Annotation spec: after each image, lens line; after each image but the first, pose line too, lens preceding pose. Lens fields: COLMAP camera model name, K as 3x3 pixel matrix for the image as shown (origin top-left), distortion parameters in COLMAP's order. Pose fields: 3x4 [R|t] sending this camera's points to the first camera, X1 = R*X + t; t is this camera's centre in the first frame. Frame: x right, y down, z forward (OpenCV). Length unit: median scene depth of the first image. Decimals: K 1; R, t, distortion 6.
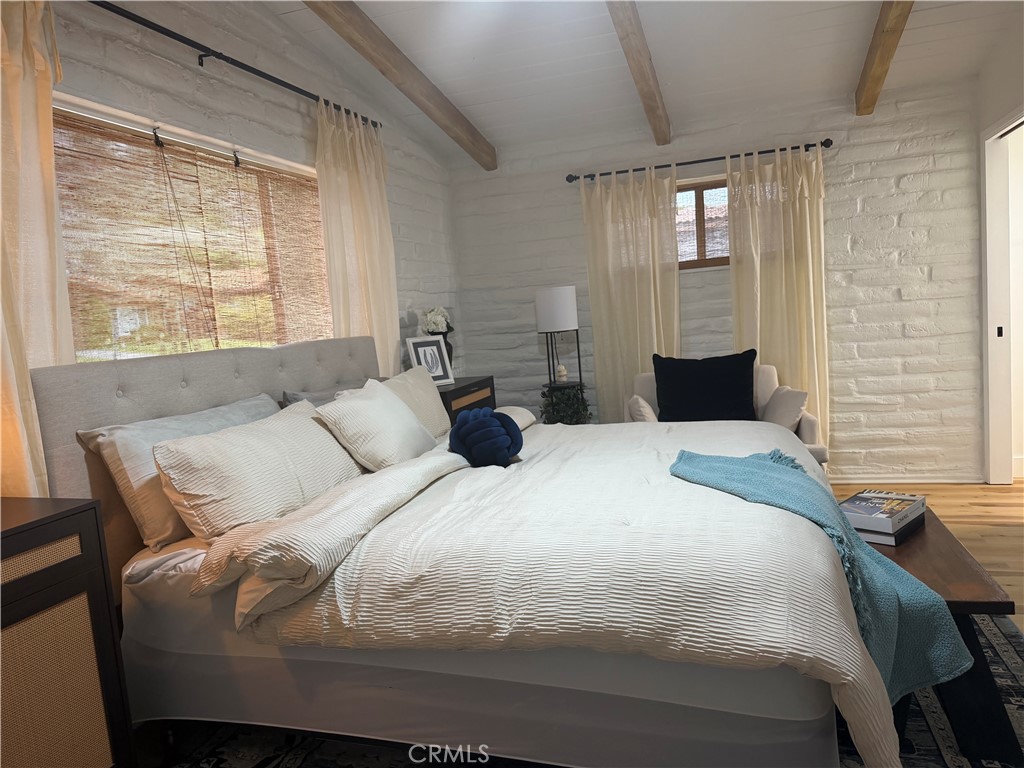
lens RADIAL K [[719.2, 0, 512.0], [0, 719.2, 384.0], [0, 0, 1]] dist [0.079624, -0.103324]
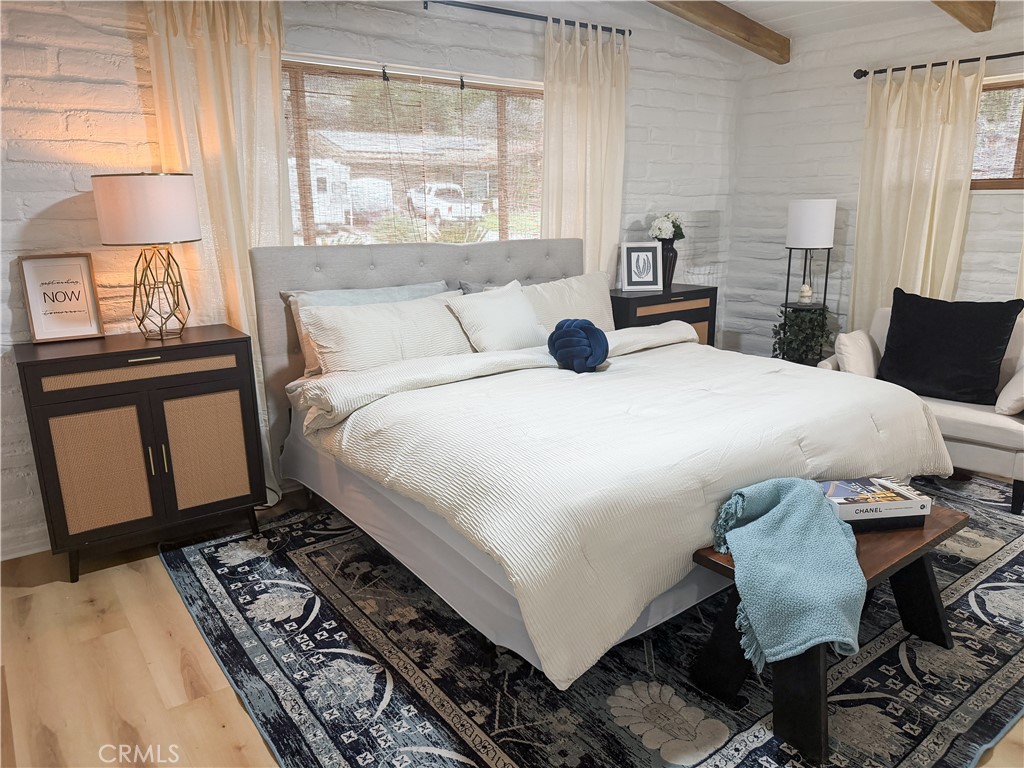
lens RADIAL K [[719.2, 0, 512.0], [0, 719.2, 384.0], [0, 0, 1]] dist [0.079624, -0.103324]
pose [[0.816151, 0.213434, -0.536976, 0.338150], [-0.118006, 0.971263, 0.206694, -0.060006], [0.565661, -0.105327, 0.817884, -0.002389]]
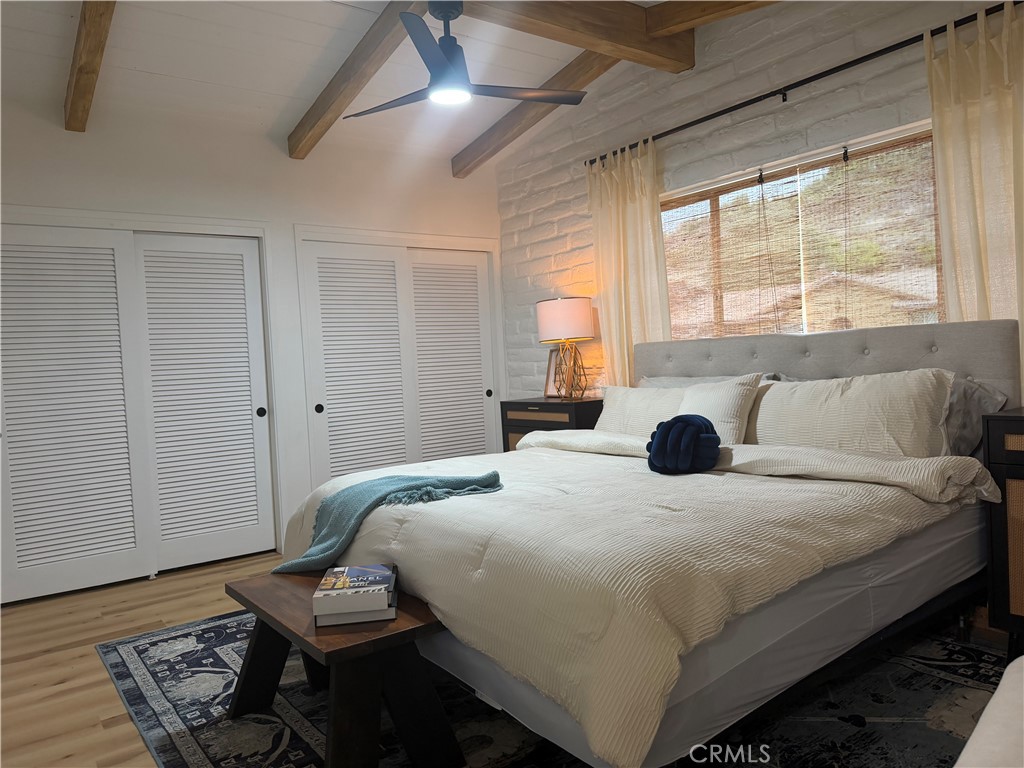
lens RADIAL K [[699.6, 0, 512.0], [0, 699.6, 384.0], [0, 0, 1]] dist [-0.089327, -0.000747]
pose [[-0.557670, 0.145665, -0.817181, 0.570555], [0.030092, 0.987382, 0.155468, -0.108892], [0.829517, 0.062109, -0.555017, 0.874792]]
